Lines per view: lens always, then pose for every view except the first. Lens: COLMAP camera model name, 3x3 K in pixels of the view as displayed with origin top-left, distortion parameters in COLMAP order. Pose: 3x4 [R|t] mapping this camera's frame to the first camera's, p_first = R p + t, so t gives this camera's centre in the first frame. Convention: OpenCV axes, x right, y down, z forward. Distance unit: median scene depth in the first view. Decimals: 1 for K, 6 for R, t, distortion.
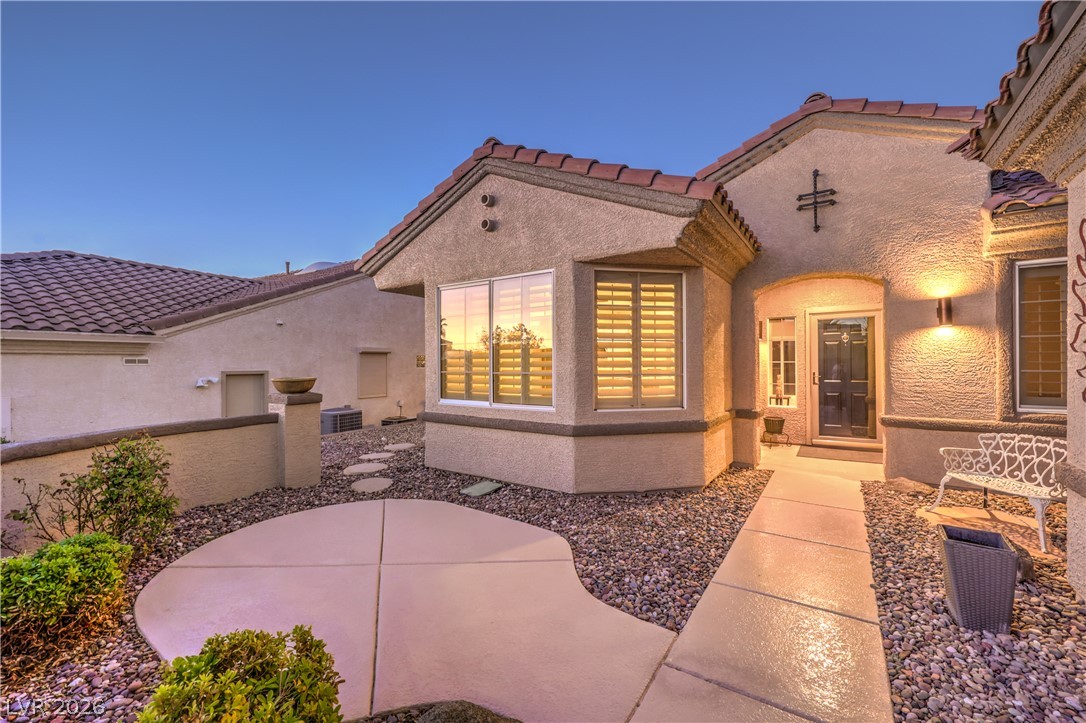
lens RADIAL K [[449.9, 0, 543.3], [0, 449.9, 367.1], [0, 0, 1]] dist [0.001008, 0.000971]
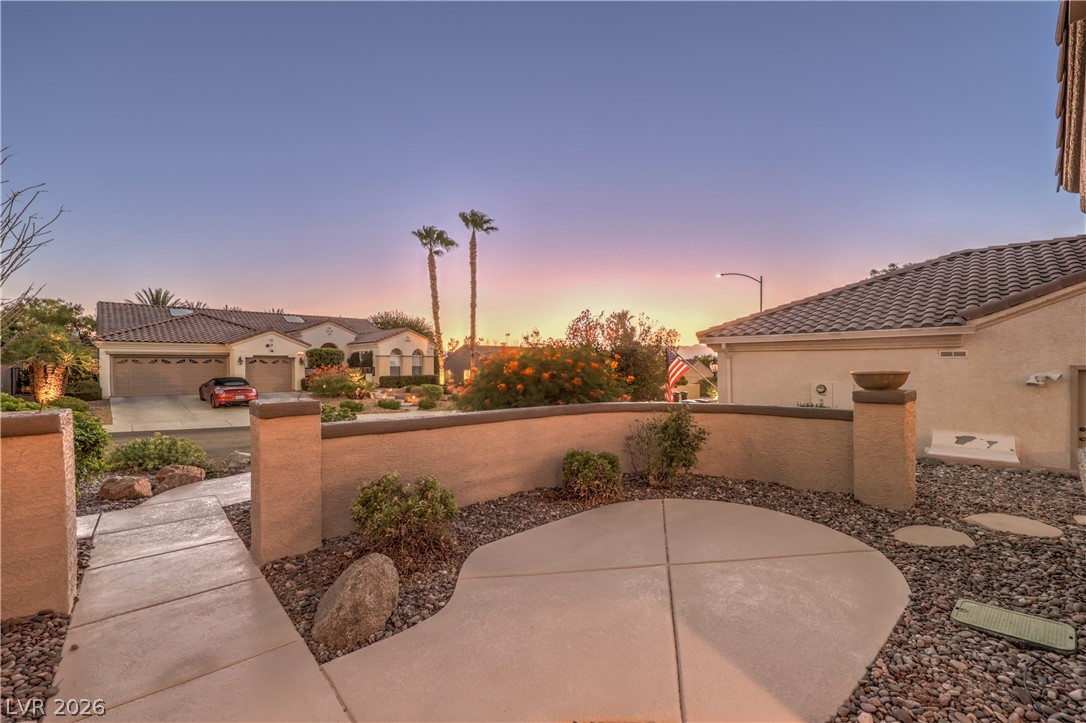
lens RADIAL K [[449.9, 0, 550.4], [0, 449.9, 361.9], [0, 0, 1]] dist [0.001008, 0.000971]
pose [[-0.239066, -0.000445, -0.971003, 0.393366], [-0.002850, 0.999996, 0.000243, 0.010127], [0.970999, 0.002825, -0.239066, 0.635580]]
